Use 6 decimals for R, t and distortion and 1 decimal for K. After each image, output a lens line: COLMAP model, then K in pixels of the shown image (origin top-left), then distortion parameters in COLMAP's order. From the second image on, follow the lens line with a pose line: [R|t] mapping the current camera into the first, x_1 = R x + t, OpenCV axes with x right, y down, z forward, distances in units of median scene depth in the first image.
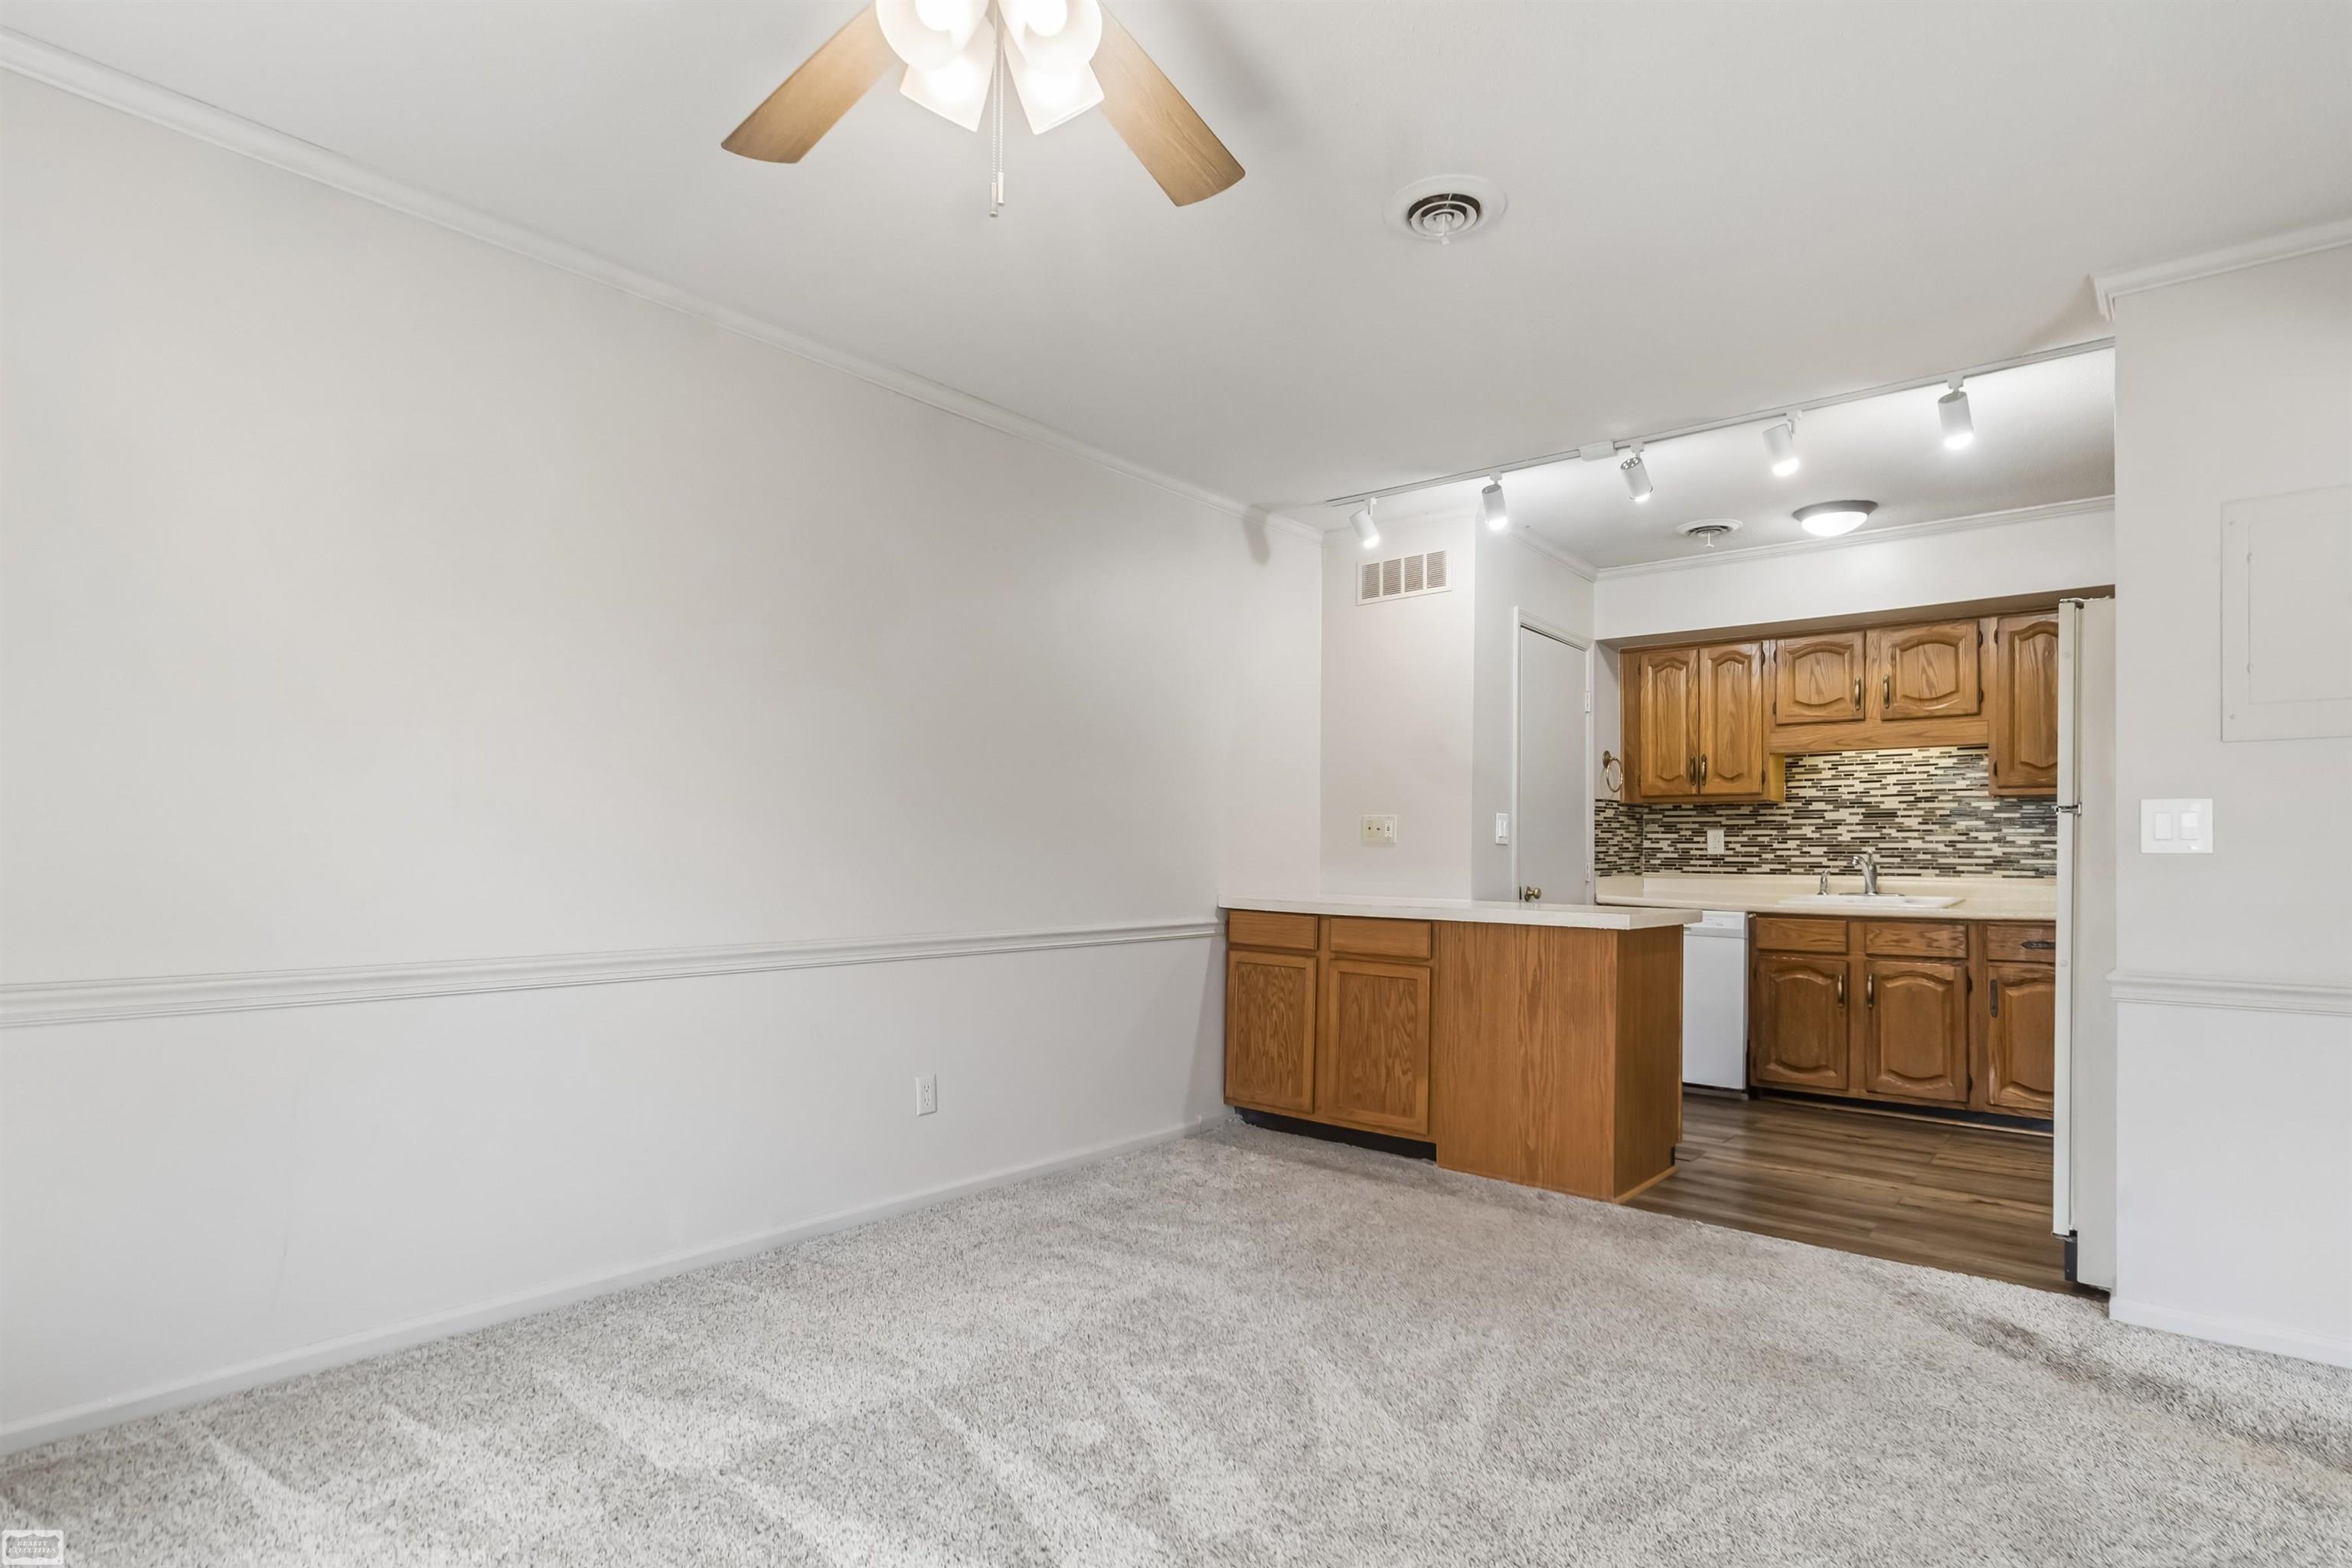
lens RADIAL K [[1167.5, 0, 1187.9], [0, 1167.5, 854.8], [0, 0, 1]] dist [0.001666, -0.003832]
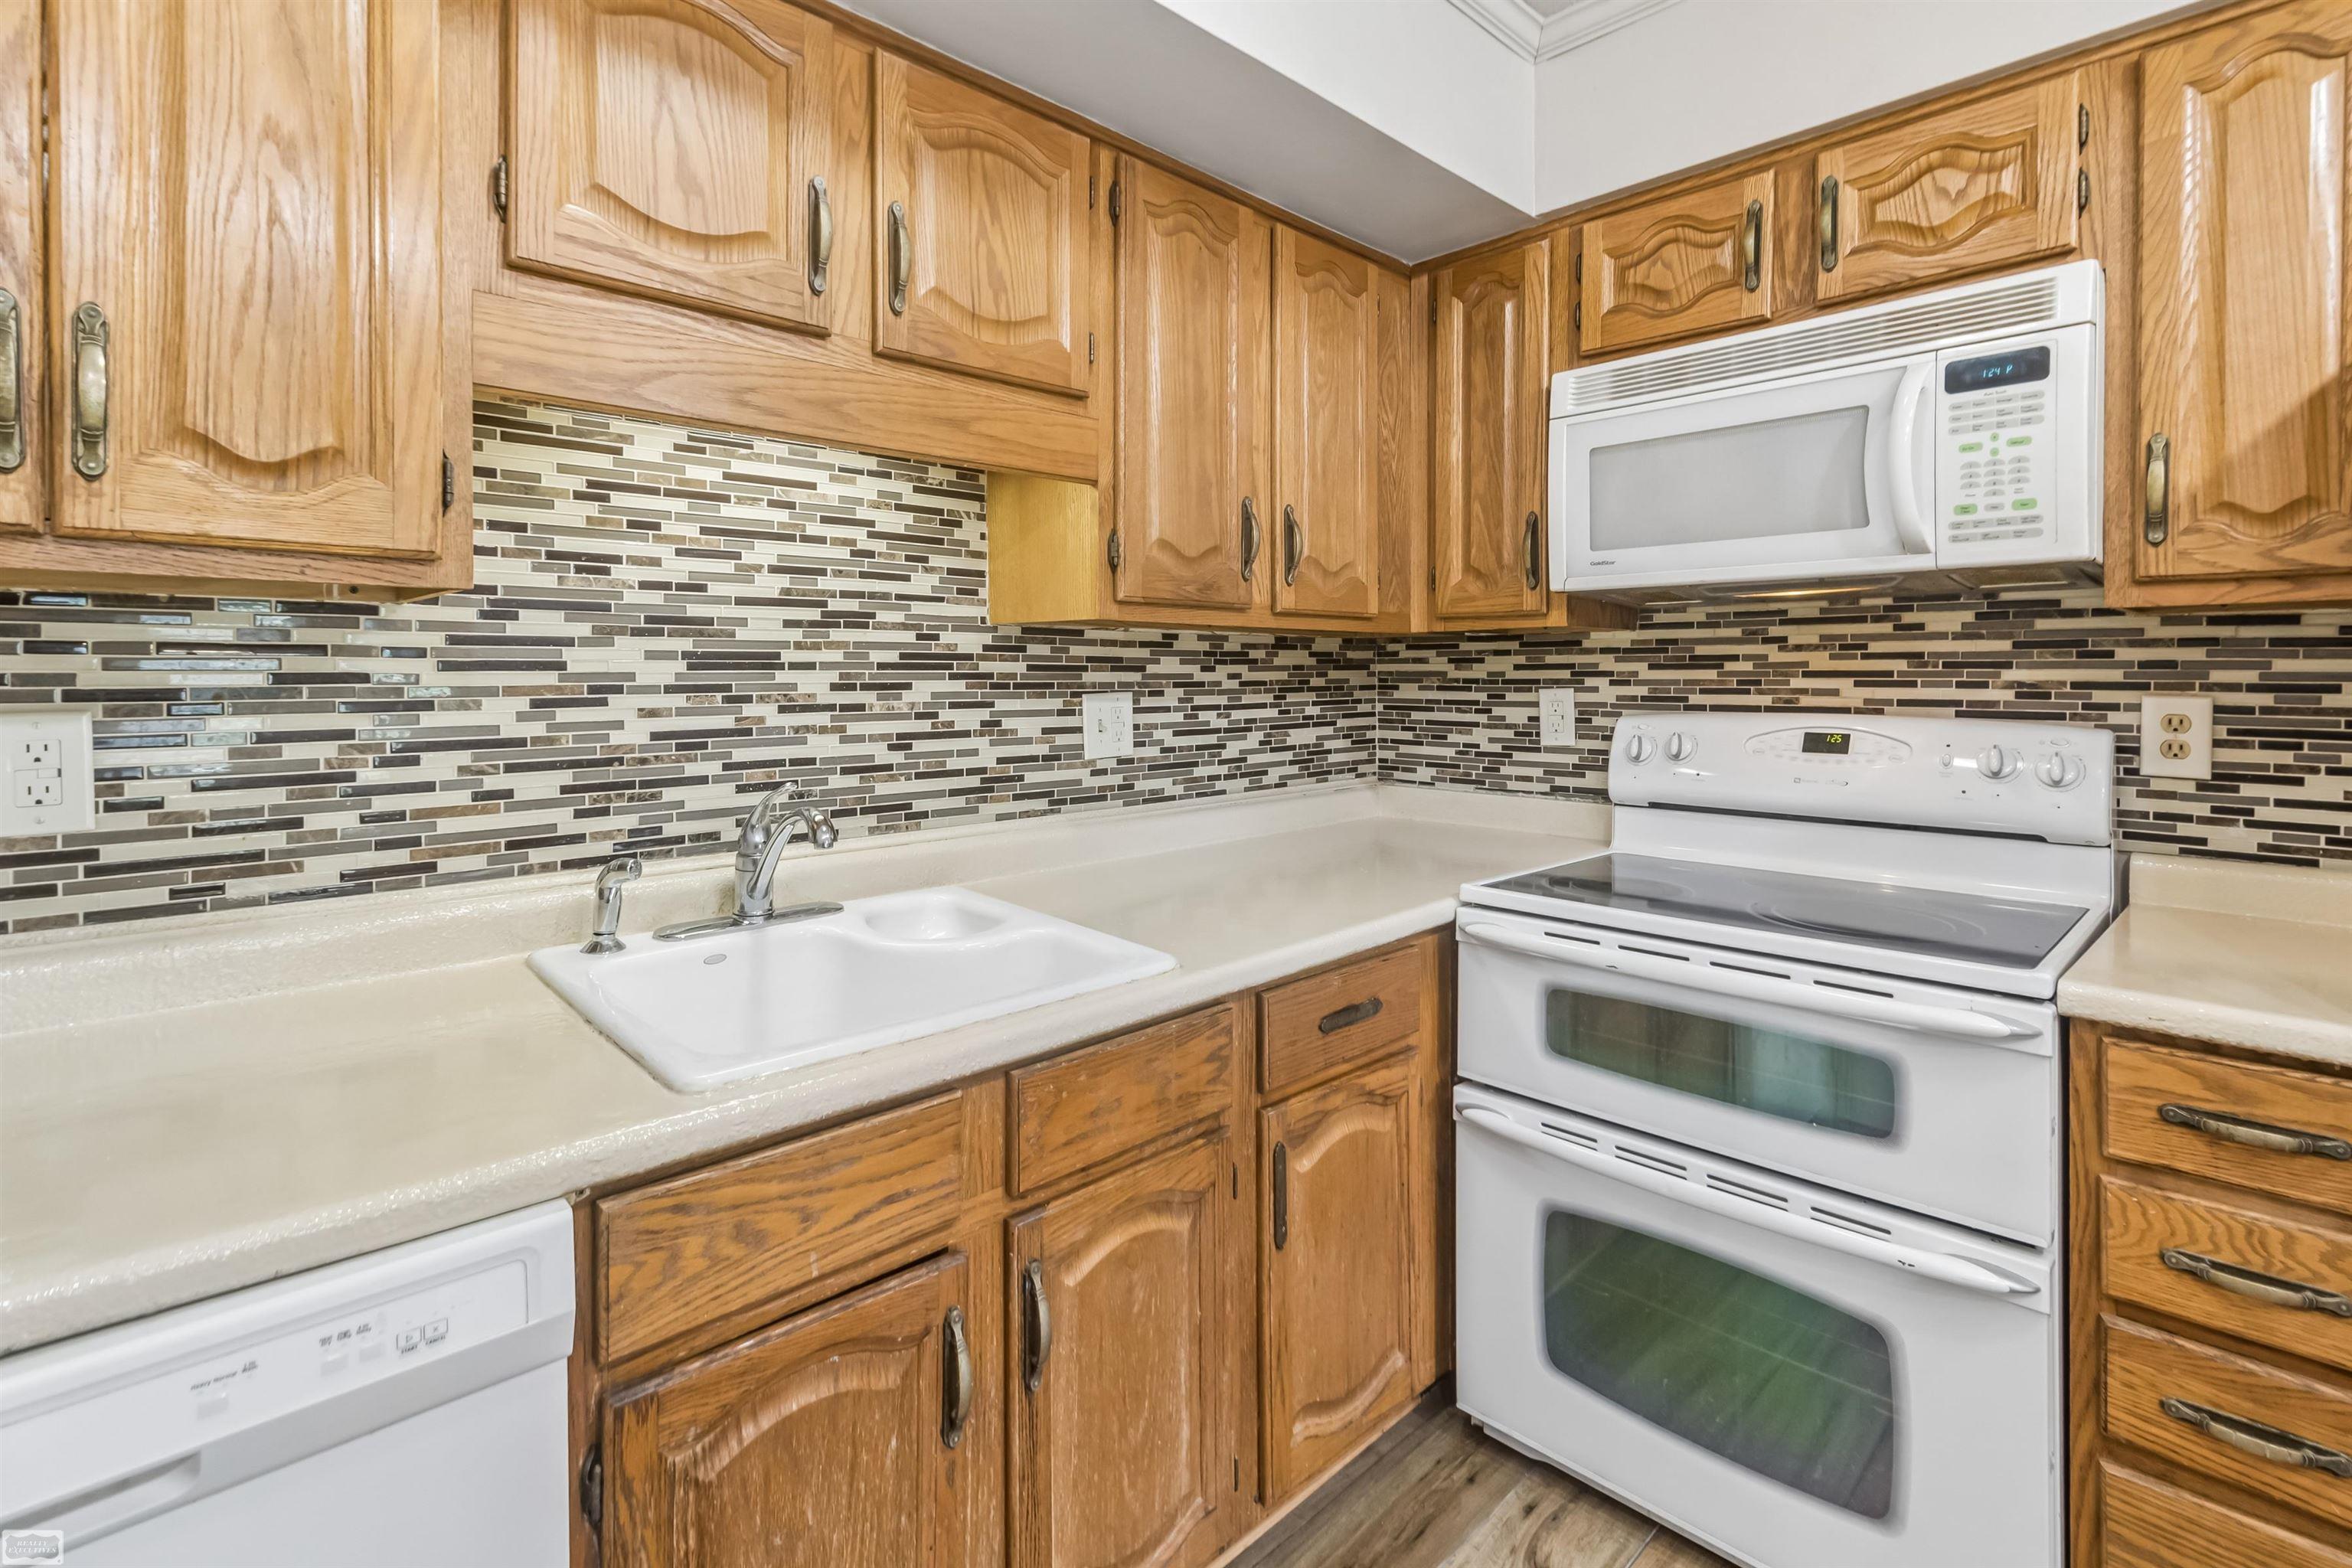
lens RADIAL K [[1103.9, 0, 1172.1], [0, 1103.9, 674.3], [0, 0, 1]] dist [0.009842, -0.003015]
pose [[0.107797, -0.006856, 0.994149, 0.320658], [0.002597, 0.999975, 0.006614, -0.033964], [-0.994169, 0.001869, 0.107812, 0.896310]]
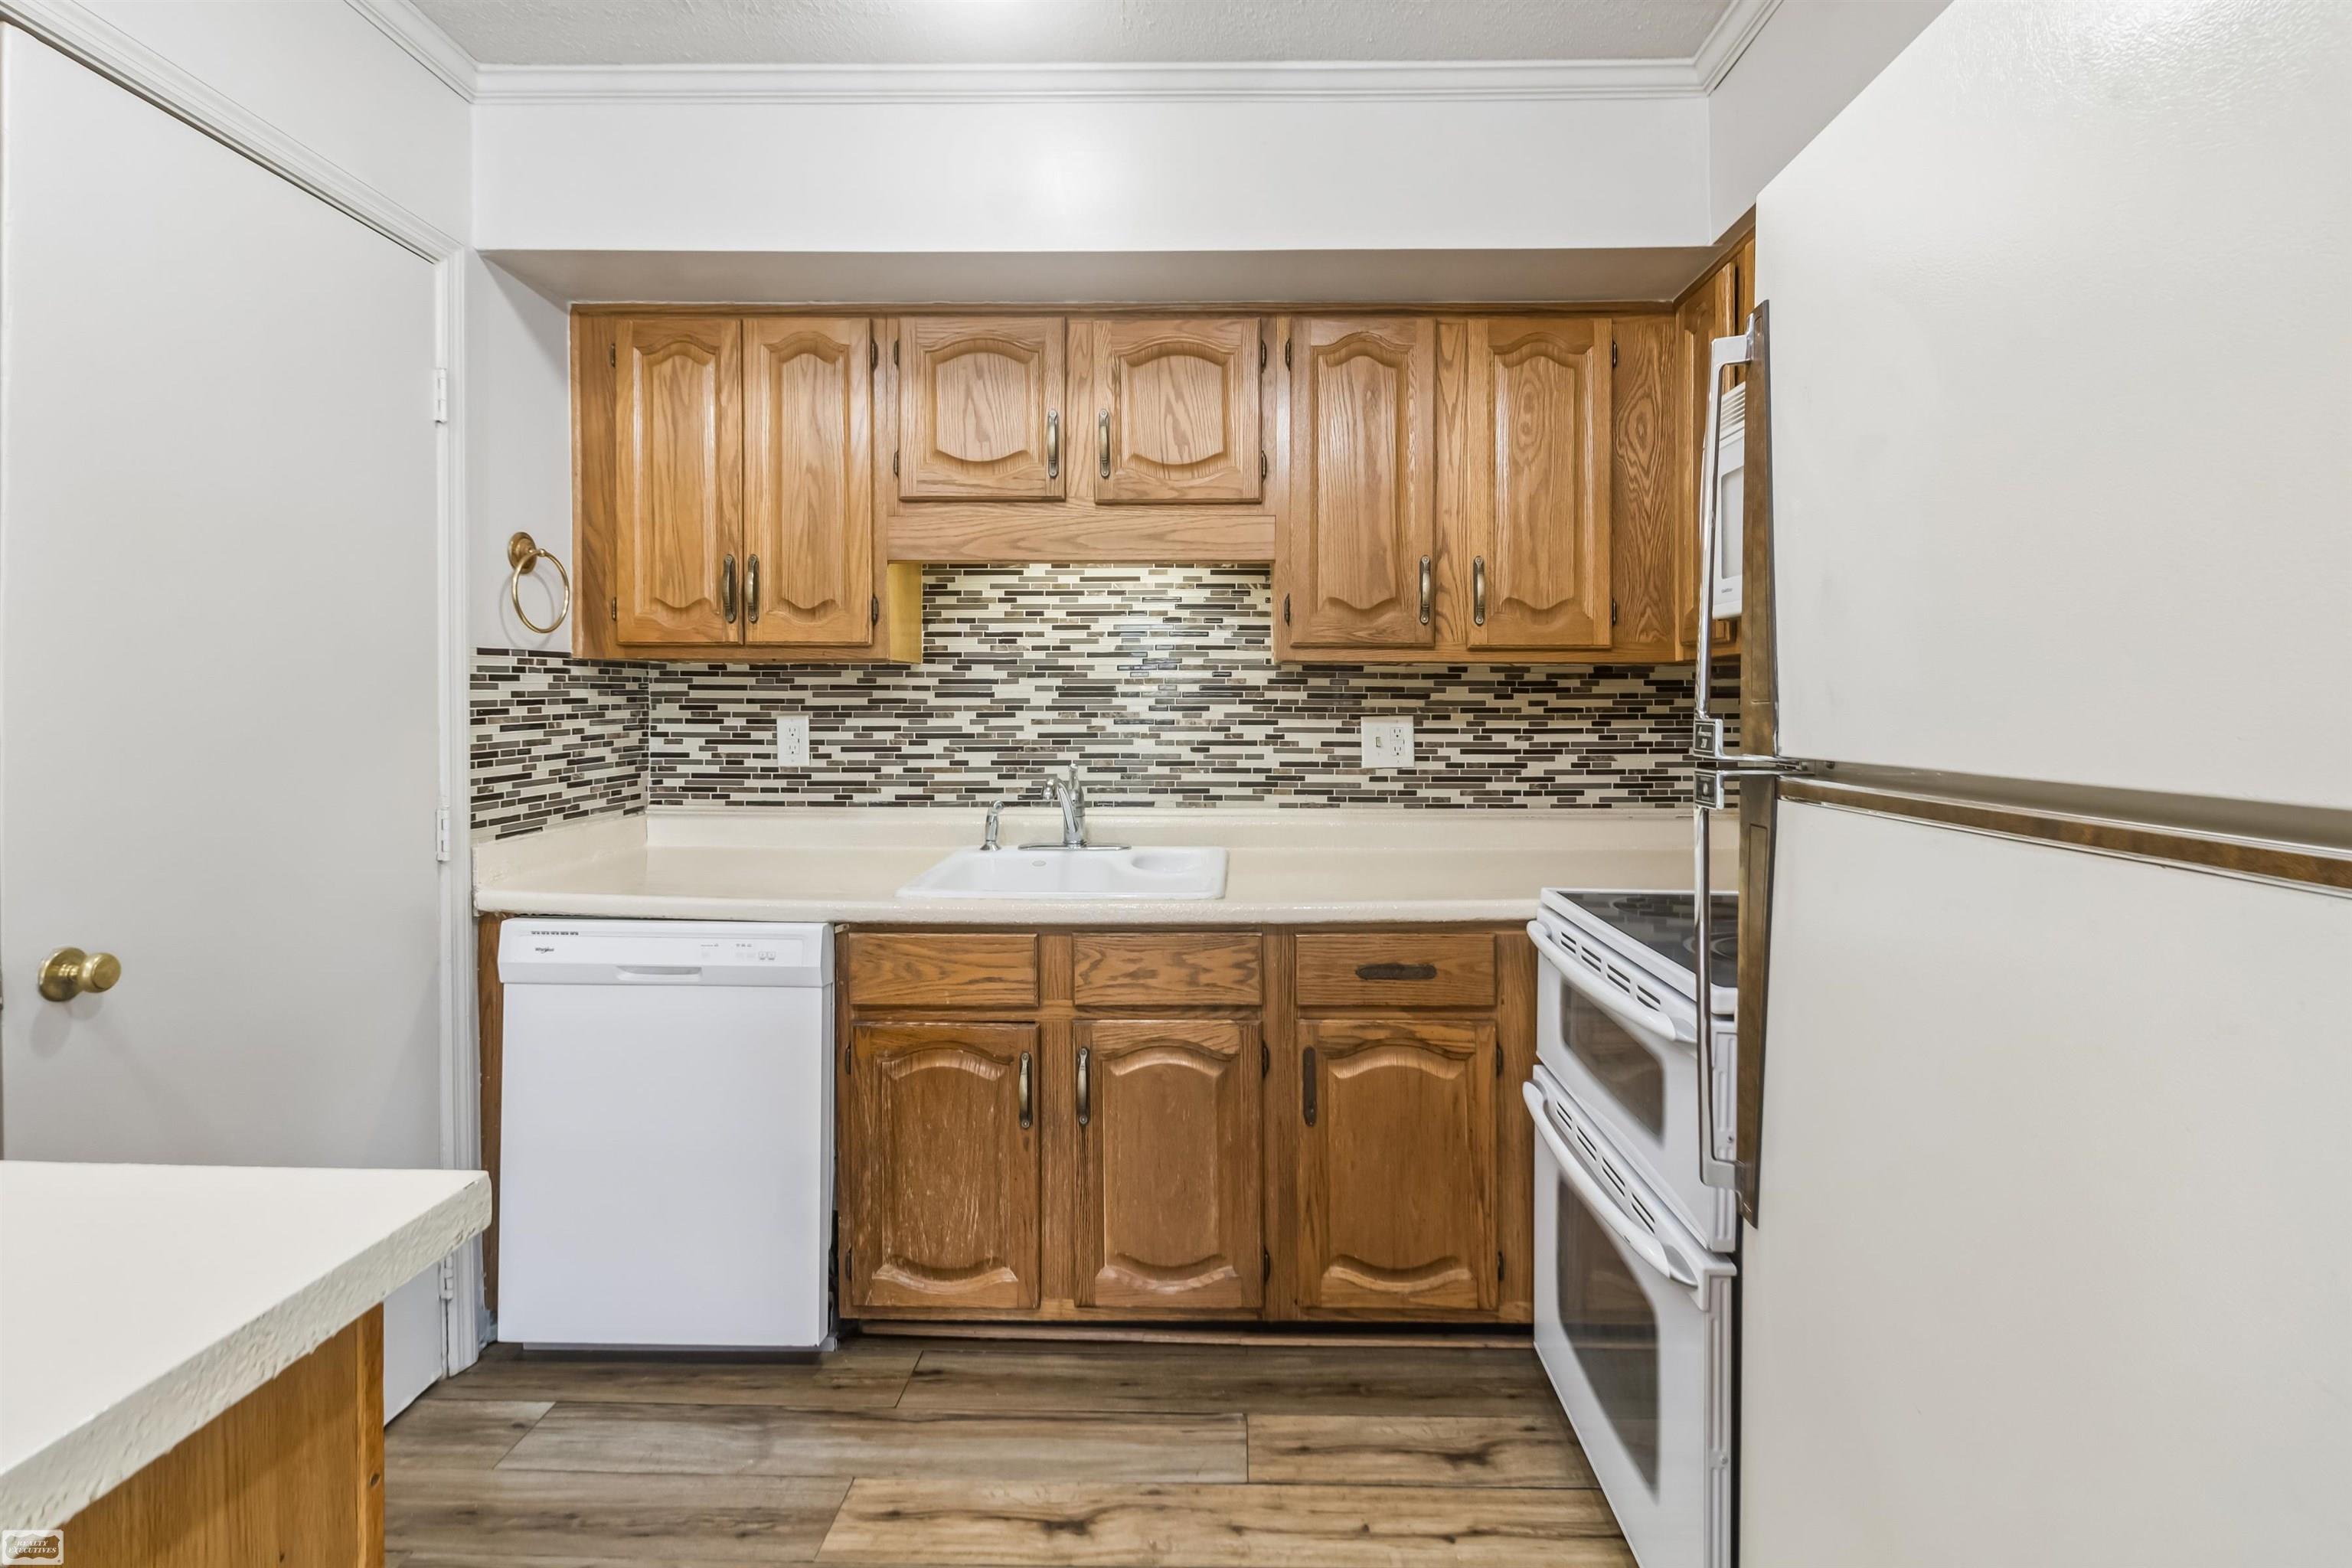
lens RADIAL K [[1167.5, 0, 1205.7], [0, 1167.5, 699.4], [0, 0, 1]] dist [0.001666, -0.003832]
pose [[0.781124, -0.003678, 0.624365, 0.324018], [0.002653, 0.999993, 0.002572, -0.033607], [-0.624370, -0.000352, 0.781129, 0.588428]]
